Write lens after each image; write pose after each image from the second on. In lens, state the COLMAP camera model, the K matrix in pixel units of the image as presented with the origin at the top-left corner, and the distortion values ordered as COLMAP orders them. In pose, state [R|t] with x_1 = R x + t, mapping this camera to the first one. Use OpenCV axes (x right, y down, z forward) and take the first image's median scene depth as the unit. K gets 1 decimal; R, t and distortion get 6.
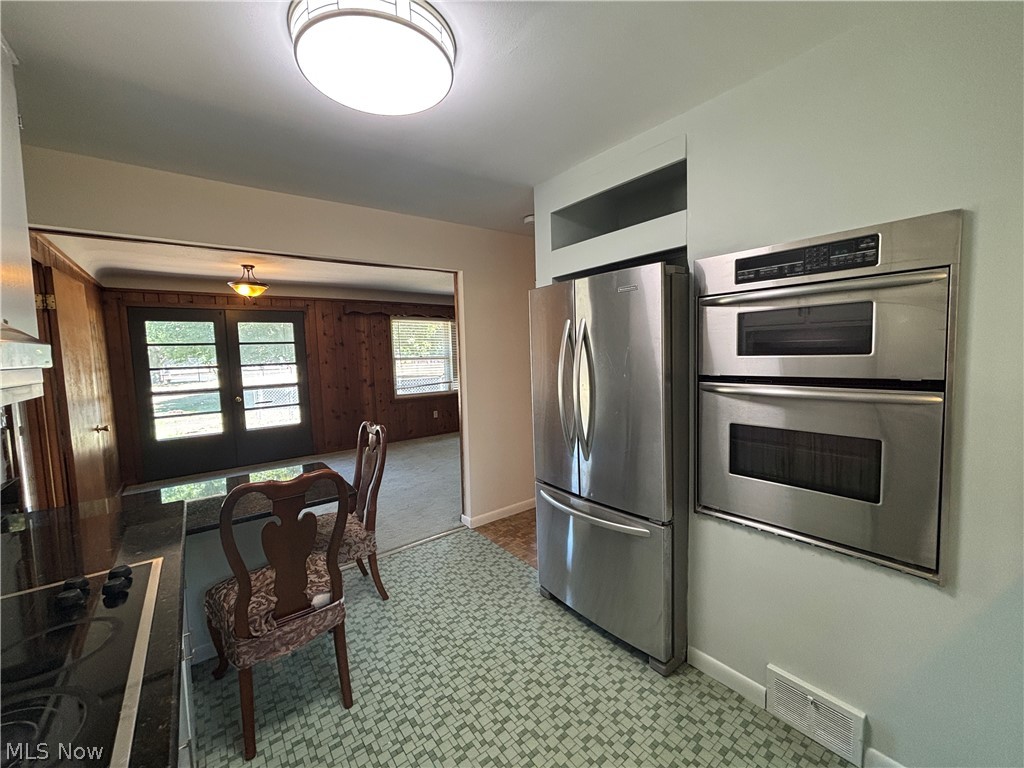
lens RADIAL K [[411.9, 0, 510.3], [0, 411.9, 381.4], [0, 0, 1]] dist [0.000071, 0.000684]
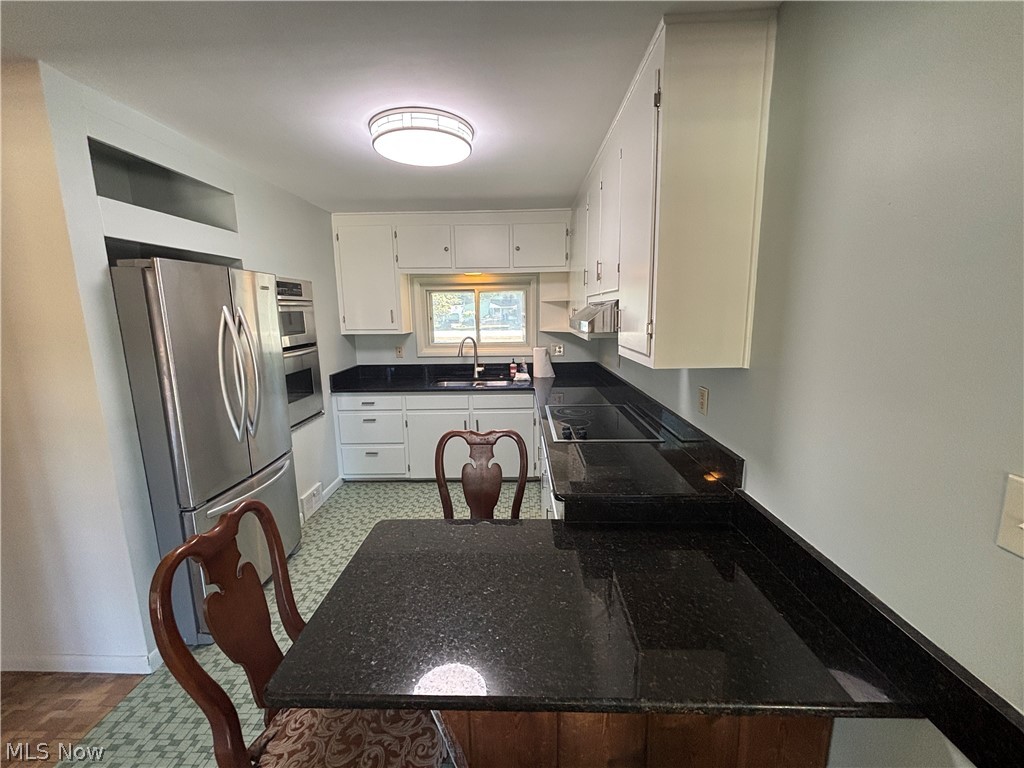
lens RADIAL K [[411.9, 0, 510.3], [0, 411.9, 381.4], [0, 0, 1]] dist [0.000071, 0.000684]
pose [[-0.775343, -0.067136, 0.627961, -1.172283], [0.084555, 0.974346, 0.208568, -0.143299], [-0.625854, 0.214809, -0.749776, 1.561044]]
